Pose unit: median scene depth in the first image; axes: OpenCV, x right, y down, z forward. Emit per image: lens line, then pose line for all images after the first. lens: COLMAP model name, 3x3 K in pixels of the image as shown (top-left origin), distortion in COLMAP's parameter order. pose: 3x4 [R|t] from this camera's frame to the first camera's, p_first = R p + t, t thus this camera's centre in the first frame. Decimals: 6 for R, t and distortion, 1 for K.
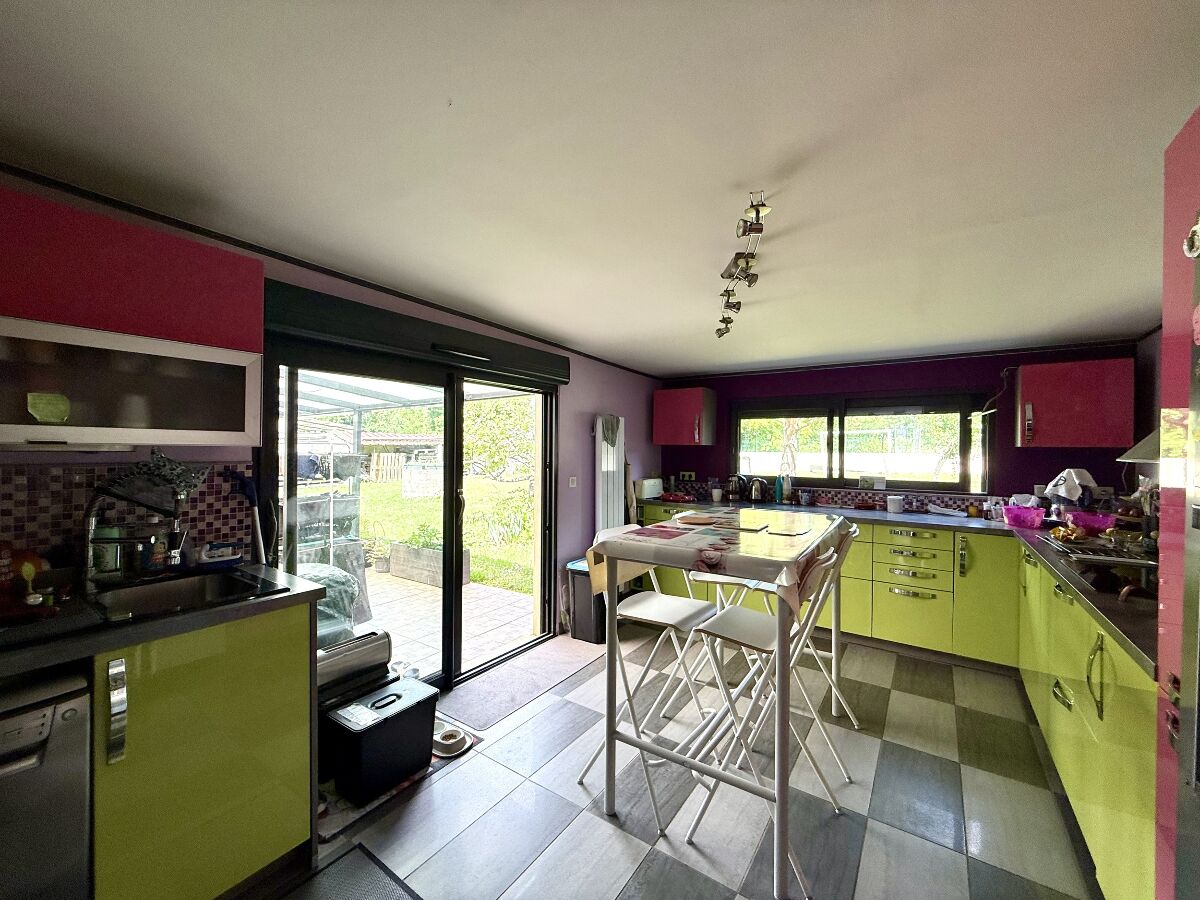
lens RADIAL K [[478.6, 0, 598.9], [0, 478.6, 451.5], [0, 0, 1]] dist [-0.000303, 0.000195]
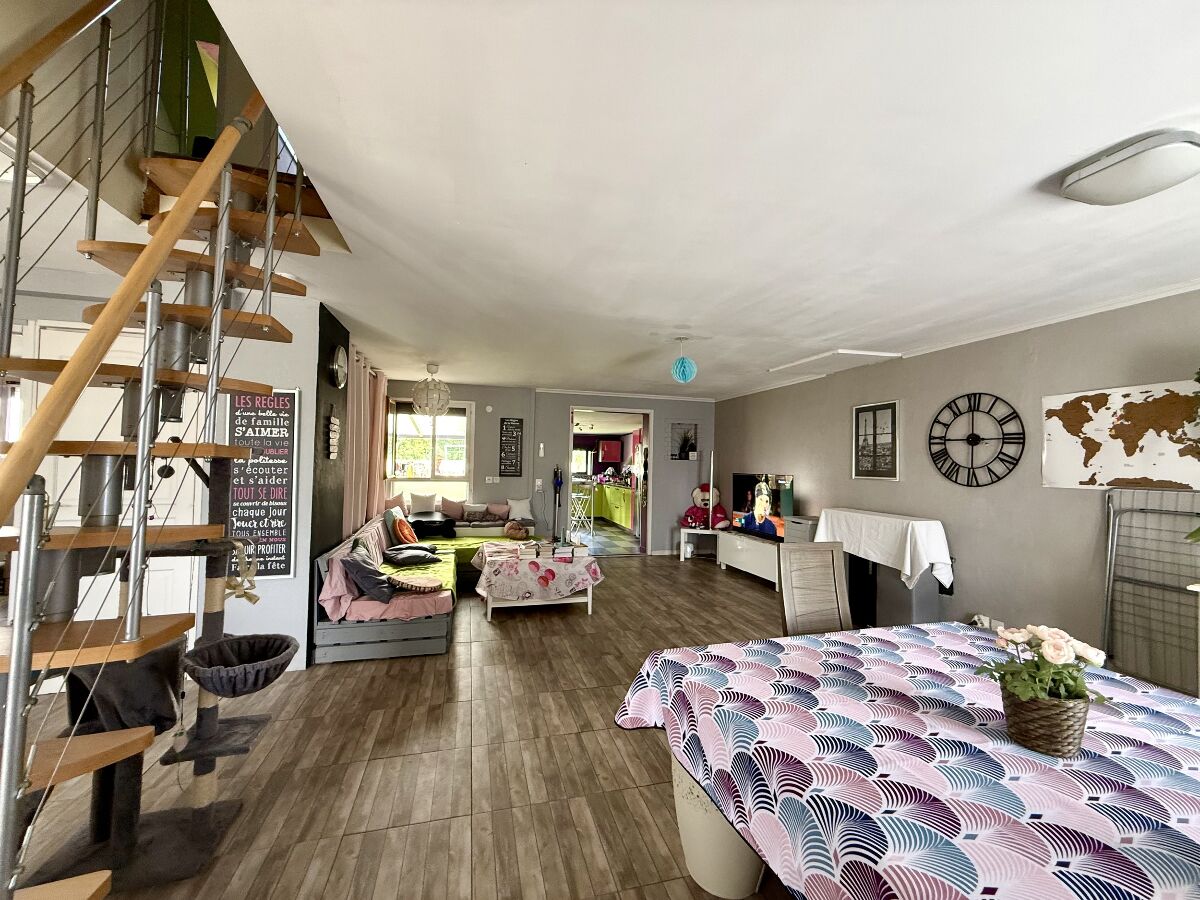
lens RADIAL K [[478.6, 0, 598.9], [0, 478.6, 451.5], [0, 0, 1]] dist [-0.000303, 0.000195]
pose [[0.647100, 0.020699, 0.762124, -1.923335], [-0.009454, 0.999772, -0.019125, -0.018057], [-0.762346, 0.005171, 0.647149, -1.382575]]
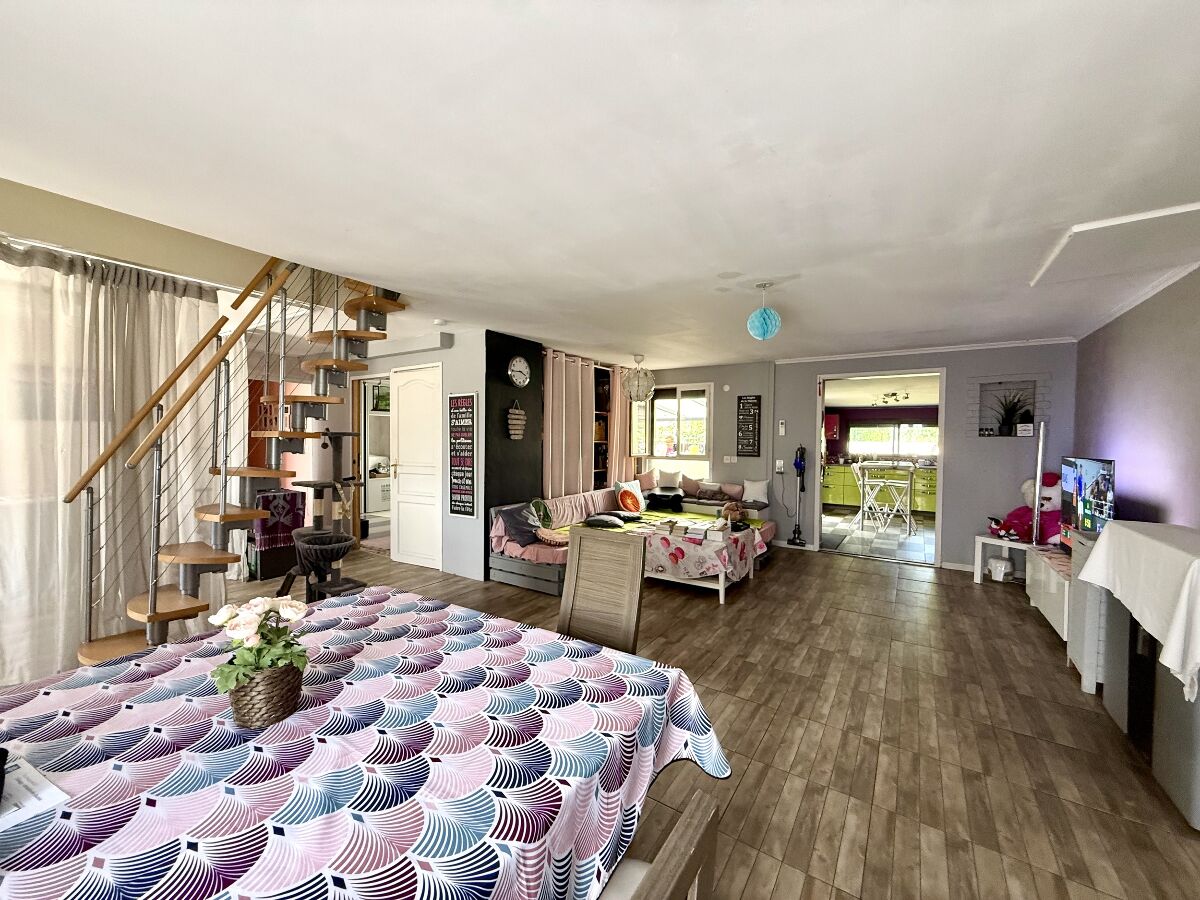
lens RADIAL K [[478.6, 0, 598.9], [0, 478.6, 451.5], [0, 0, 1]] dist [-0.000303, 0.000195]
pose [[0.999892, -0.000509, 0.014676, -1.275759], [0.000174, 0.999740, 0.022817, -0.012402], [-0.014684, -0.022812, 0.999632, -1.712396]]
